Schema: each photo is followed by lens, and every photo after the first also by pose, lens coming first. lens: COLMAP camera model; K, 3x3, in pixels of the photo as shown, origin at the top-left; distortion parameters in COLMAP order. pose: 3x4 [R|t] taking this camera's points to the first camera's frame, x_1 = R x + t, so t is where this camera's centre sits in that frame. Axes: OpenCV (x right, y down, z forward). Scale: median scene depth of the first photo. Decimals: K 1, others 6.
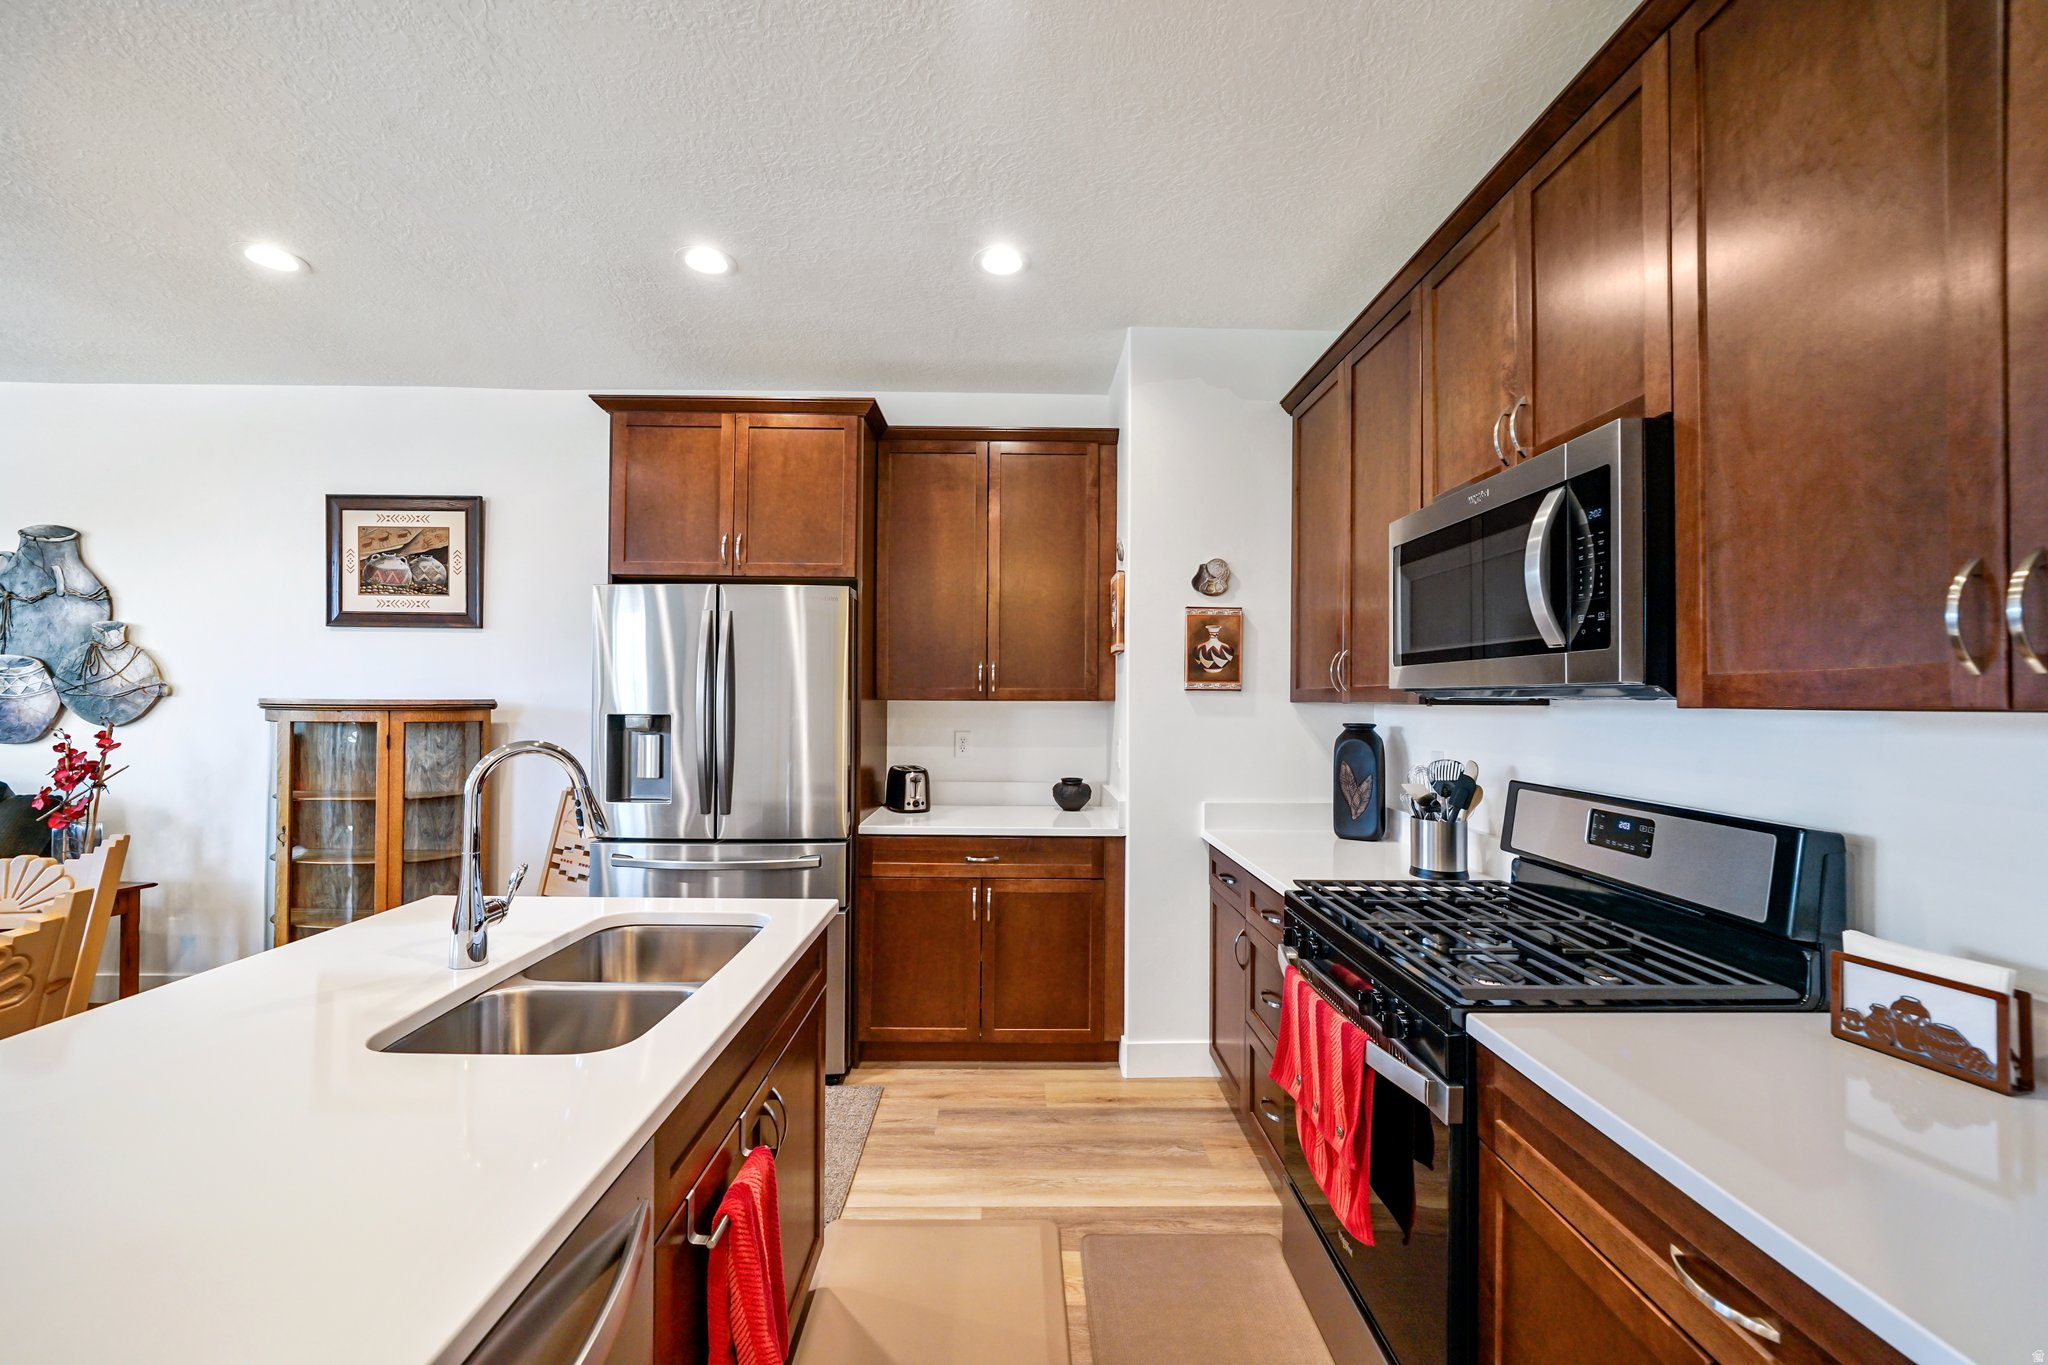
lens RADIAL K [[811.3, 0, 1017.7], [0, 811.3, 684.6], [0, 0, 1]] dist [-0.003852, 0.000178]
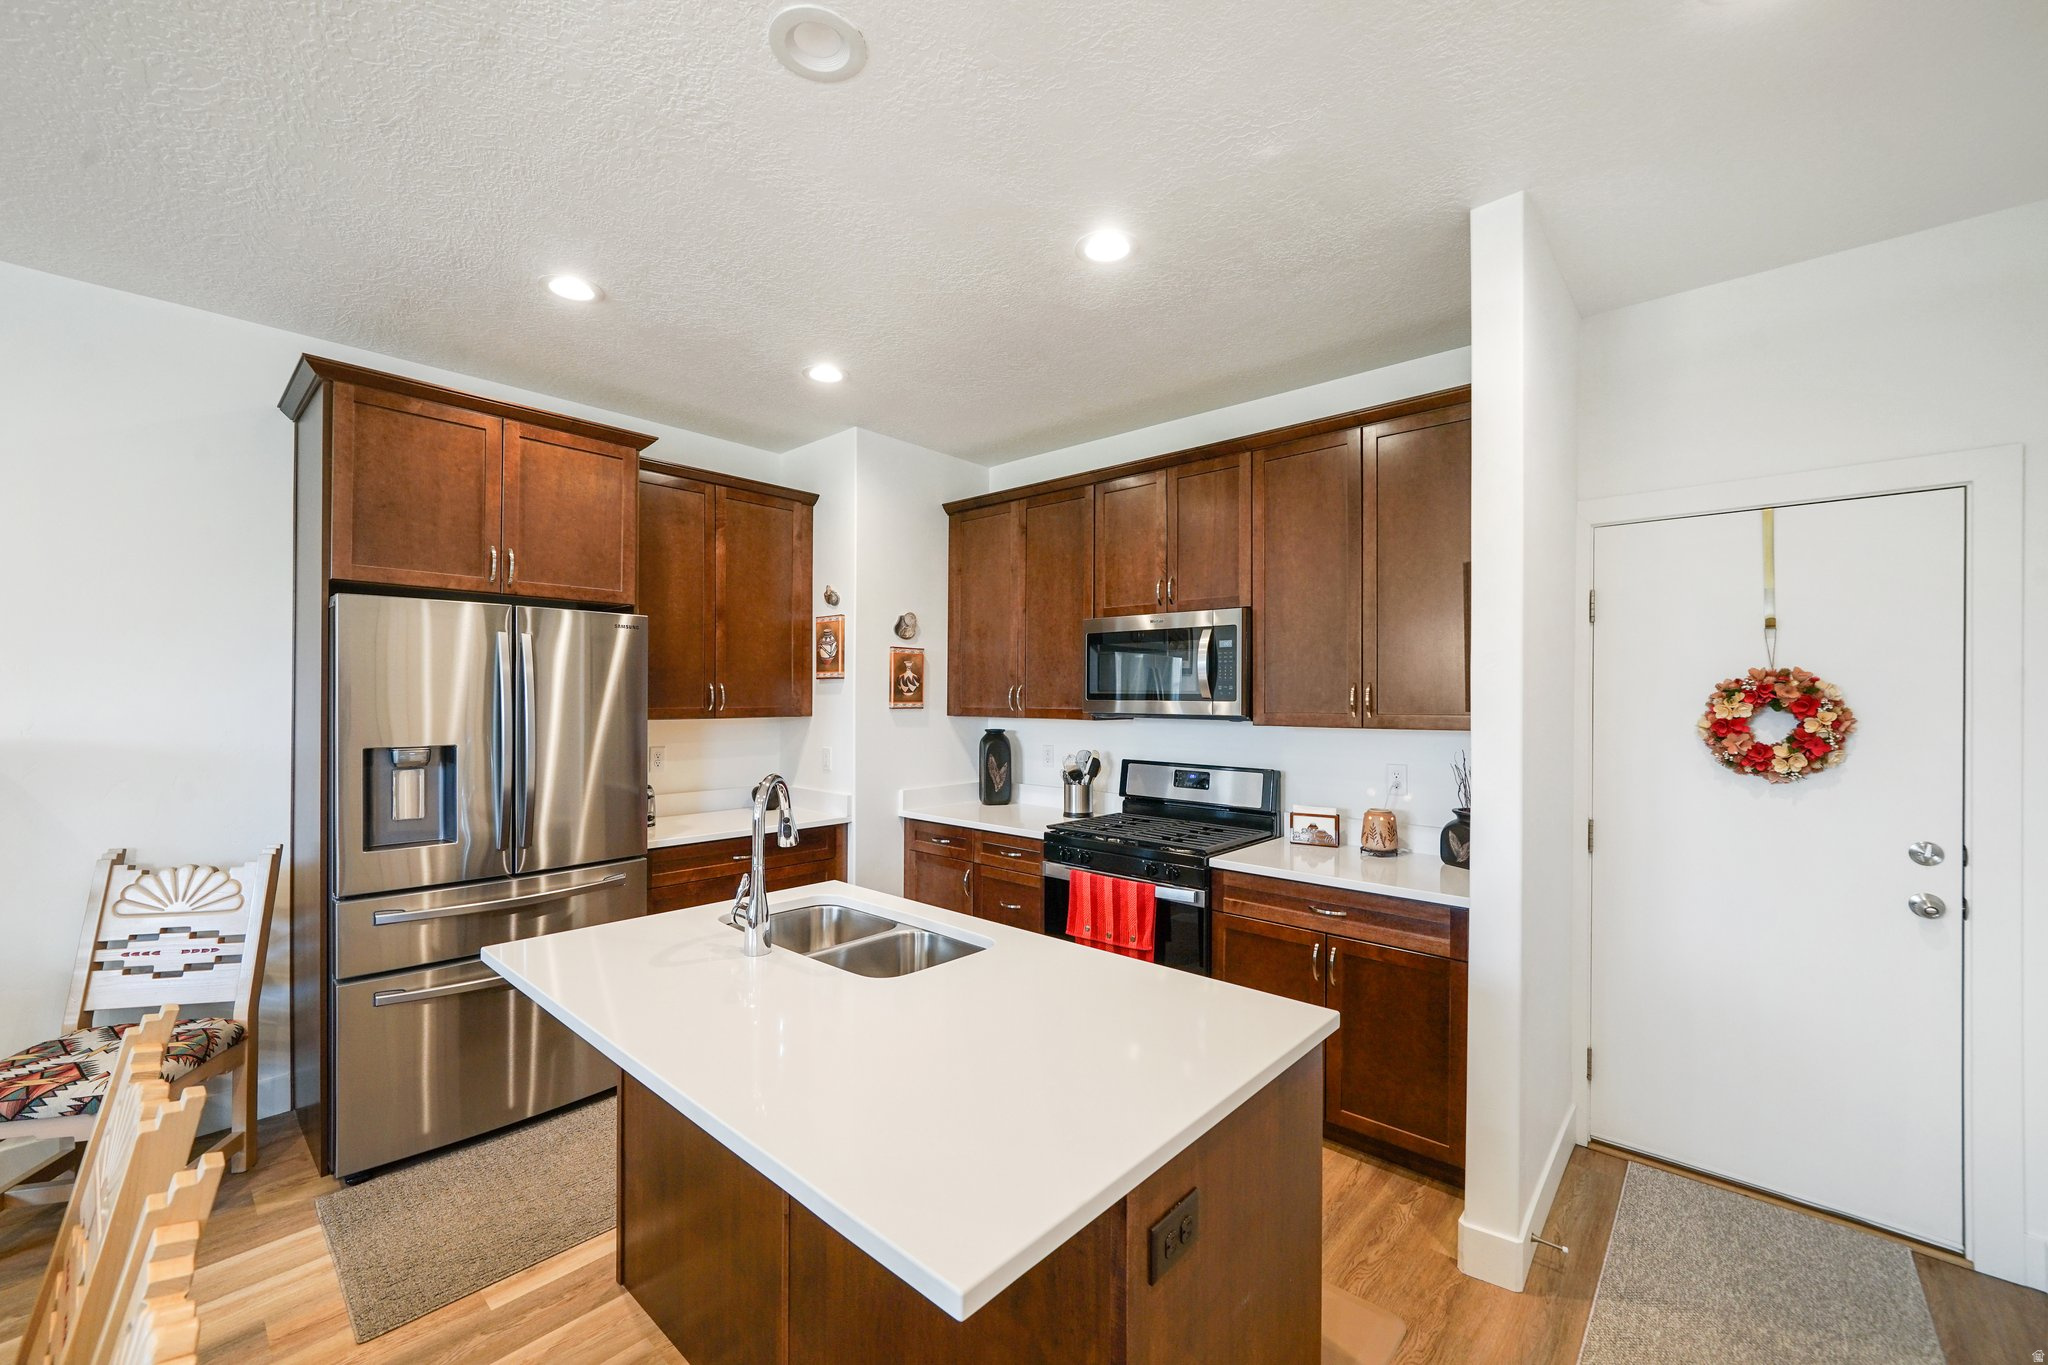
lens RADIAL K [[812.6, 0, 1027.4], [0, 812.6, 695.3], [0, 0, 1]] dist [-0.015173, 0.007123]
pose [[0.674016, -0.004225, 0.738704, -0.571271], [-0.013015, 0.999761, 0.017594, -0.037373], [-0.738602, -0.021473, 0.673800, -0.069079]]
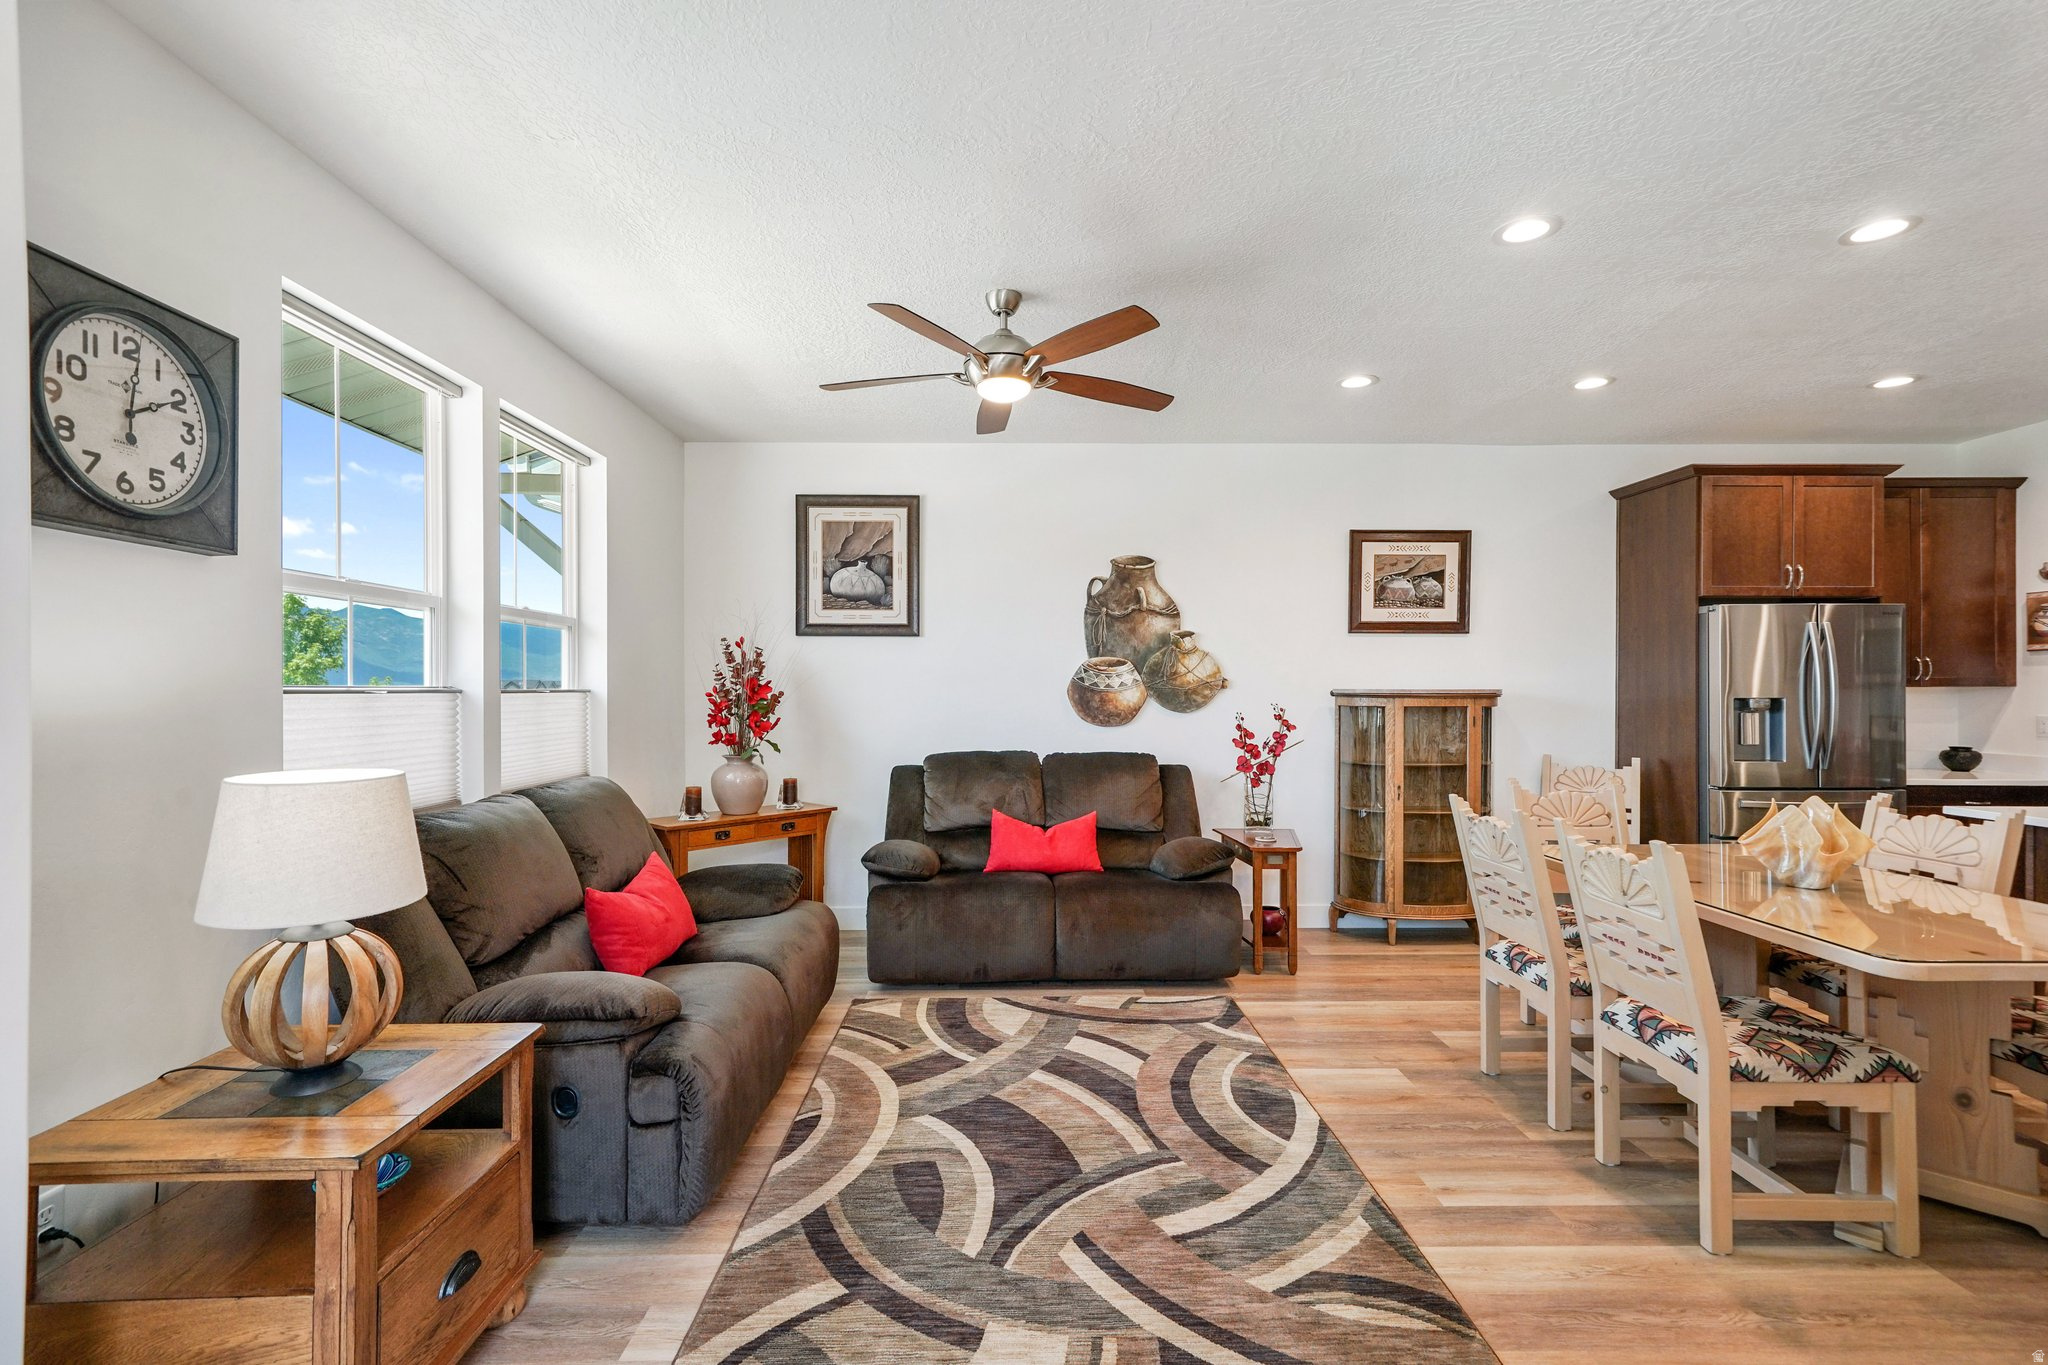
lens RADIAL K [[956.7, 0, 1024.0], [0, 956.7, 682.5], [0, 0, 1]] dist [0.021939, -0.000345]
pose [[0.999889, -0.007346, 0.012953, -1.506168], [0.007220, 0.999926, 0.009776, -0.013480], [-0.013024, -0.009681, 0.999868, -0.553766]]
